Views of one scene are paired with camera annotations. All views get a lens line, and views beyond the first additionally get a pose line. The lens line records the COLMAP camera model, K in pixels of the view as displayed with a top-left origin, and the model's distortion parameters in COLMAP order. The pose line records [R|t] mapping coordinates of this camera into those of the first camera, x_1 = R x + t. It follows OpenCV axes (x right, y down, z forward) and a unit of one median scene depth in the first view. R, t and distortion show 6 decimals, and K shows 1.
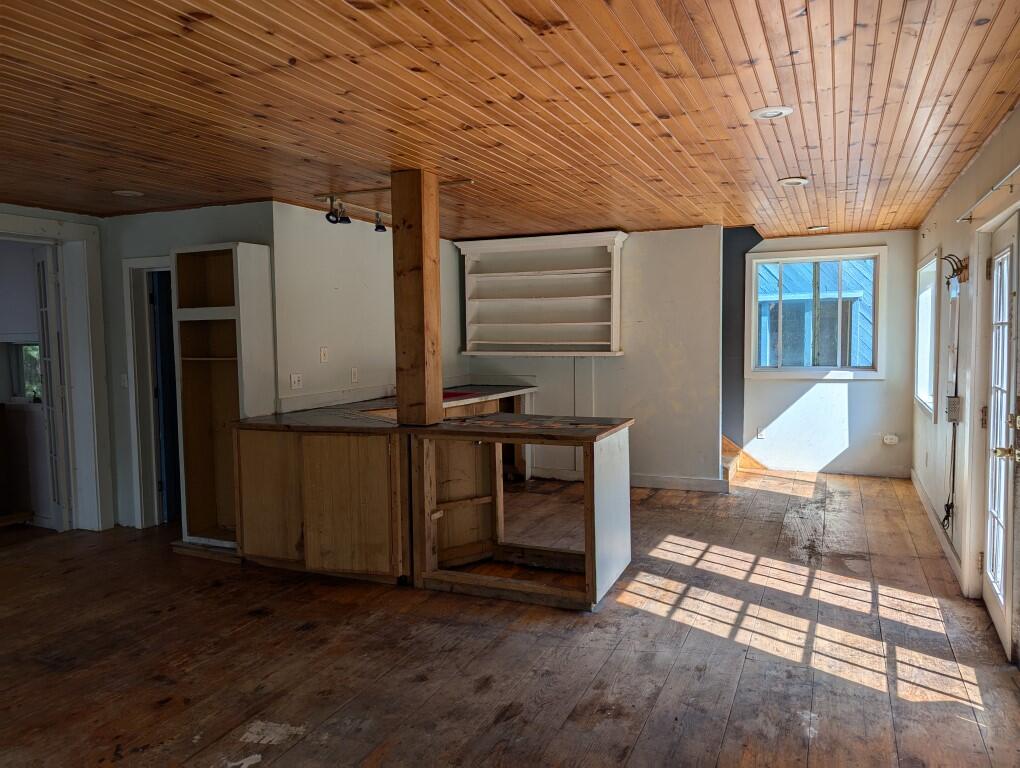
lens RADIAL K [[734.6, 0, 513.4], [0, 734.6, 376.8], [0, 0, 1]] dist [0.008275, -0.009446]
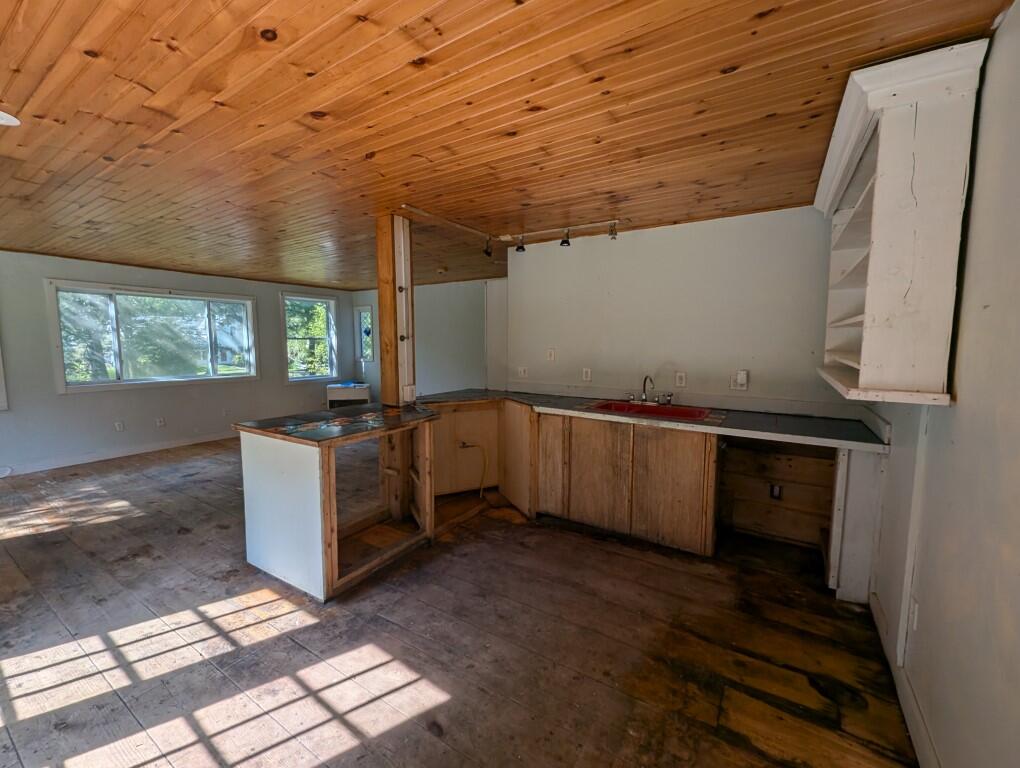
lens RADIAL K [[420.3, 0, 507.2], [0, 420.3, 385.6], [0, 0, 1]] dist [-0.001307, -0.000729]
pose [[-0.152633, 0.114329, -0.981648, 0.561120], [-0.062470, 0.990184, 0.125036, -0.074761], [0.986307, 0.080408, -0.143993, 1.212166]]
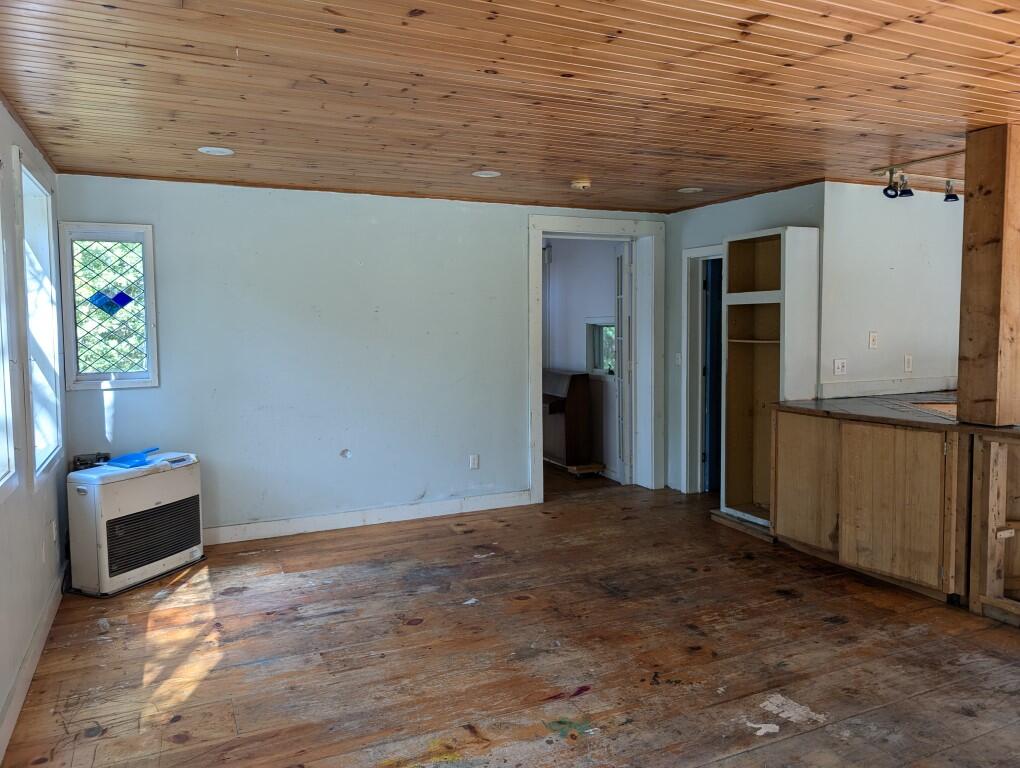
lens RADIAL K [[740.0, 0, 507.6], [0, 740.0, 372.3], [0, 0, 1]] dist [0.013391, -0.002922]
pose [[0.753294, 0.052490, -0.655586, 0.015561], [-0.042941, 0.998608, 0.030613, 0.002137], [0.656281, 0.005091, 0.754500, -0.020861]]
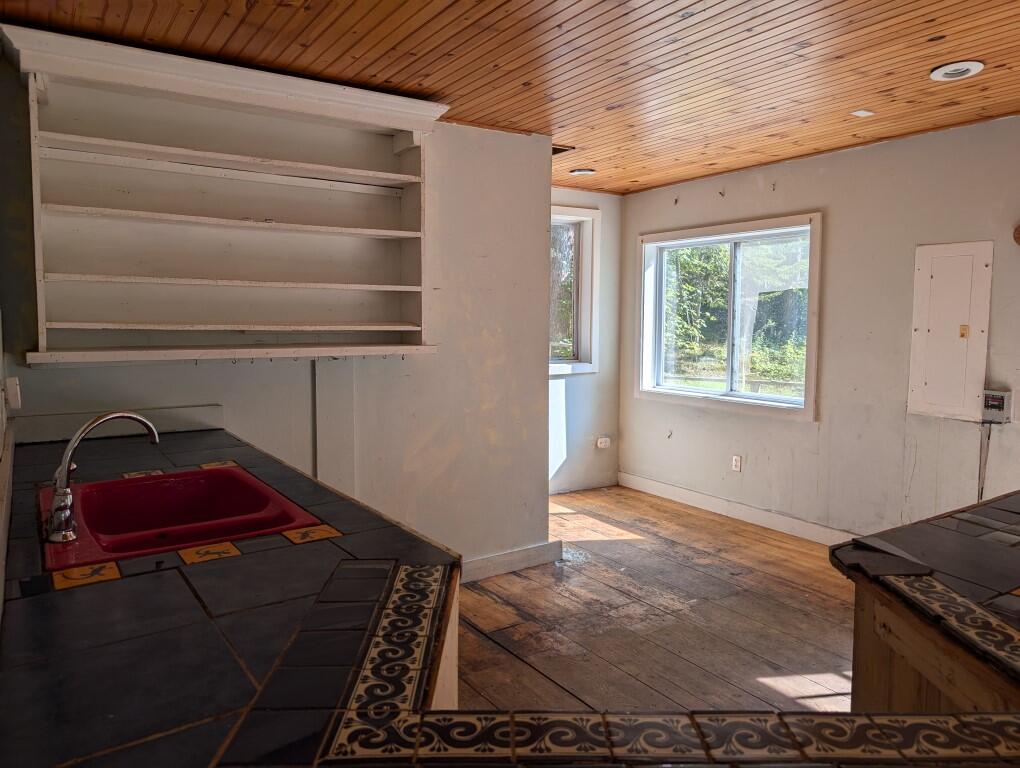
lens RADIAL K [[729.5, 0, 510.0], [0, 729.5, 384.0], [0, 0, 1]] dist [0.007374, -0.005306]
pose [[0.544677, -0.066236, 0.836026, -0.367595], [0.040071, 0.997793, 0.052946, -0.045258], [-0.837688, 0.004662, 0.546129, 0.970999]]
